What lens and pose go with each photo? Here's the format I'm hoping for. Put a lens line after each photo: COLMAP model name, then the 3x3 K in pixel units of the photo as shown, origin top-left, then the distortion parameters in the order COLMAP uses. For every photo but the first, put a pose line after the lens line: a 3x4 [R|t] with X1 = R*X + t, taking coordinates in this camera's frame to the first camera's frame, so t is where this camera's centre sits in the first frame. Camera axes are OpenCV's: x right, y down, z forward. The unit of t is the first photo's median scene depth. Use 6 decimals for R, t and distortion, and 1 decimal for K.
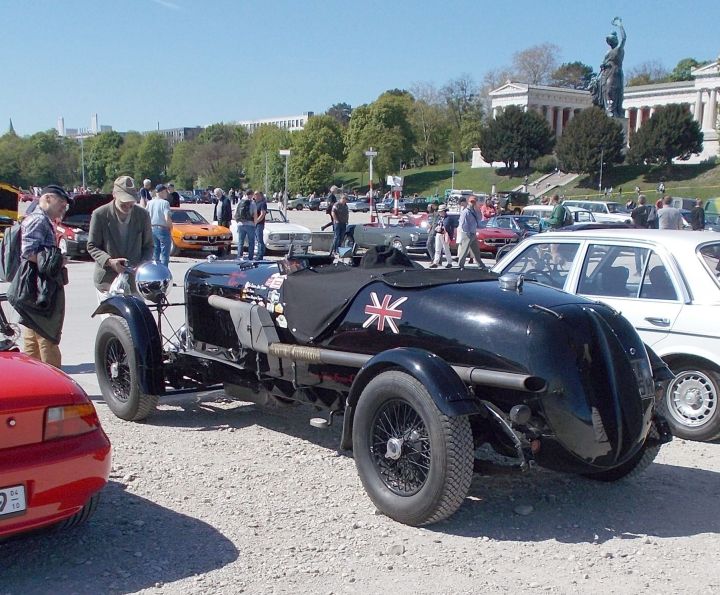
lens RADIAL K [[933.1, 0, 360.8], [0, 933.1, 298.8], [0, 0, 1]] dist [-0.038595, 0.000000]
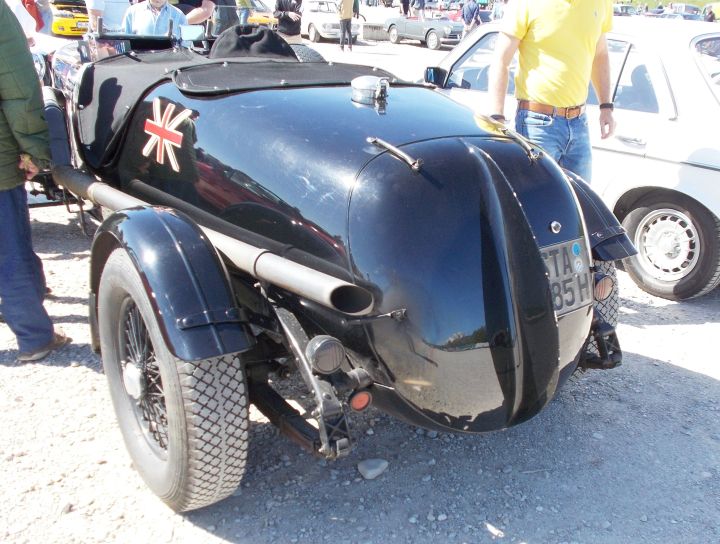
lens RADIAL K [[985.1, 0, 359.9], [0, 985.1, 270.1], [0, 0, 1]] dist [0.023063, 0.000000]
pose [[0.998983, 0.025899, 0.036900, 0.076872], [-0.032082, 0.983456, 0.178286, -0.009297], [-0.031672, -0.179289, 0.983287, 0.210658]]
